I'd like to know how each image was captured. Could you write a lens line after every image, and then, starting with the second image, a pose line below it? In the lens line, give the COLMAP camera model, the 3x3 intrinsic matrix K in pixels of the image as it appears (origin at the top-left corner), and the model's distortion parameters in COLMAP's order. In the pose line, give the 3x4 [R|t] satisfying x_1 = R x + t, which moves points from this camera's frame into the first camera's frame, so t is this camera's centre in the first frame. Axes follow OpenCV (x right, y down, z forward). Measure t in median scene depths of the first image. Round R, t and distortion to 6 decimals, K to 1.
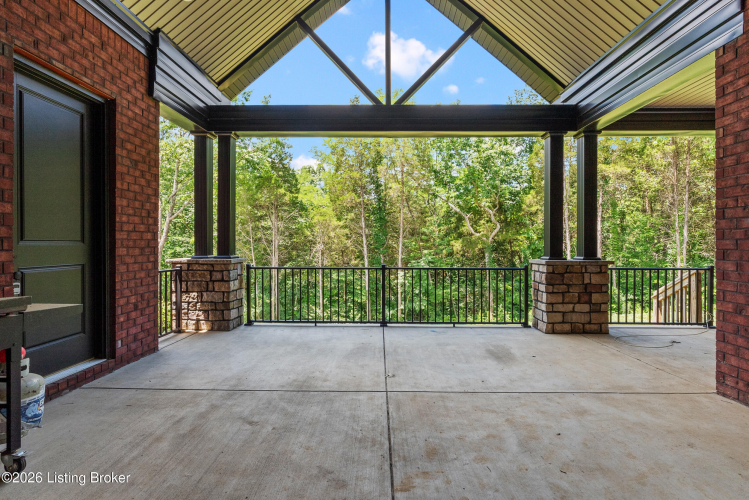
lens RADIAL K [[341.9, 0, 377.2], [0, 341.9, 247.0], [0, 0, 1]] dist [0.000387, 0.000551]
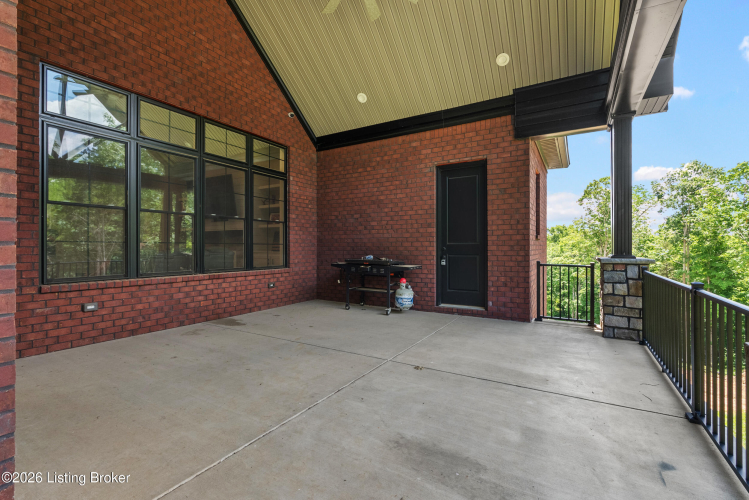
lens RADIAL K [[341.9, 0, 376.0], [0, 341.9, 247.3], [0, 0, 1]] dist [0.000387, 0.000551]
pose [[-0.500082, -0.001724, -0.865976, 0.941997], [-0.005269, 0.999986, 0.001052, 0.011770], [0.865962, 0.005089, -0.500084, 1.325965]]
